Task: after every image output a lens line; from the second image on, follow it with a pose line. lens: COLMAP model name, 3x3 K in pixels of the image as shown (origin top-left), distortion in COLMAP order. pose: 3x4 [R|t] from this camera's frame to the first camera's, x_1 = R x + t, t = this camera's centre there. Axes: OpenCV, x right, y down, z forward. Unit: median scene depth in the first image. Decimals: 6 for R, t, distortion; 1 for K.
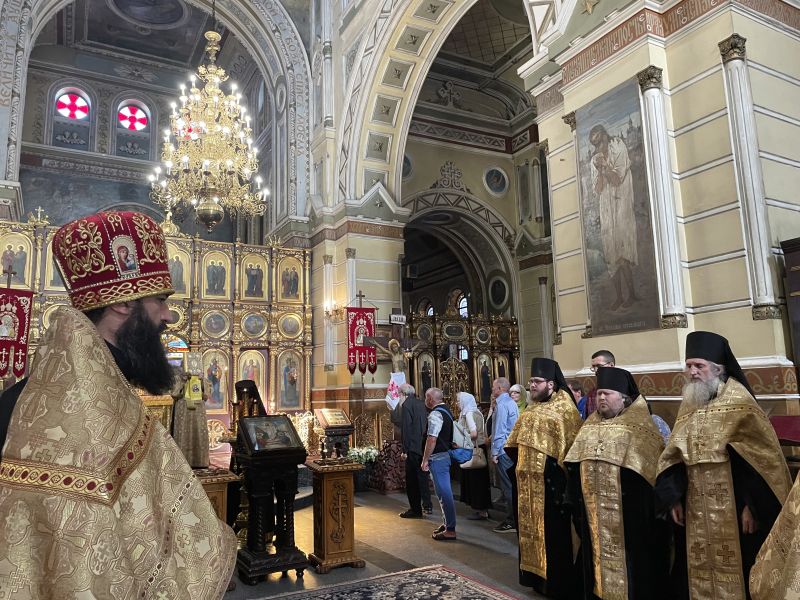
lens RADIAL K [[597.4, 0, 401.6], [0, 597.4, 302.3], [0, 0, 1]] dist [0.052663, -0.074946]
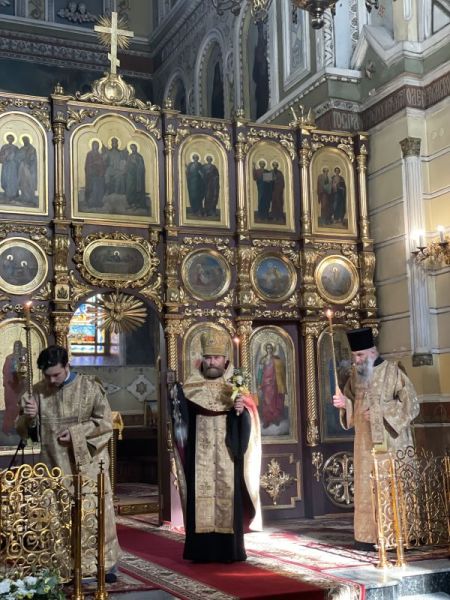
lens RADIAL K [[891.7, 0, 224.6], [0, 891.7, 304.6], [0, 0, 1]] dist [0.120820, 0.000000]
pose [[0.995886, -0.012672, -0.089719, -0.279939], [0.014245, 0.999755, 0.016919, 0.061141], [0.089483, -0.018127, 0.995823, 0.290273]]
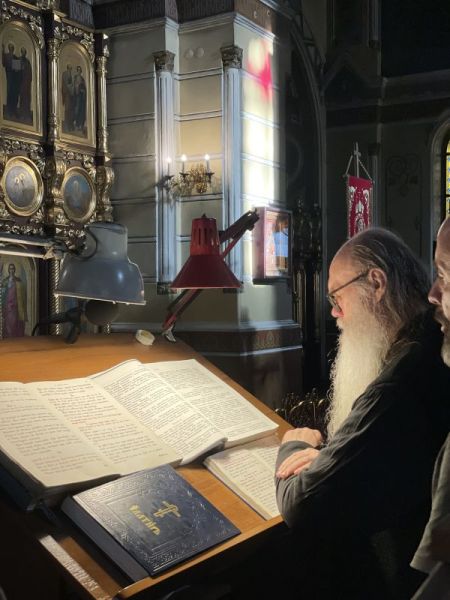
lens RADIAL K [[891.7, 0, 226.3], [0, 891.7, 299.6], [0, 0, 1]] dist [0.120820, 0.000000]
pose [[0.858975, 0.020751, 0.511597, -0.581648], [-0.095632, 0.988098, 0.120489, 0.032825], [-0.503007, -0.152422, 0.850736, 0.436786]]
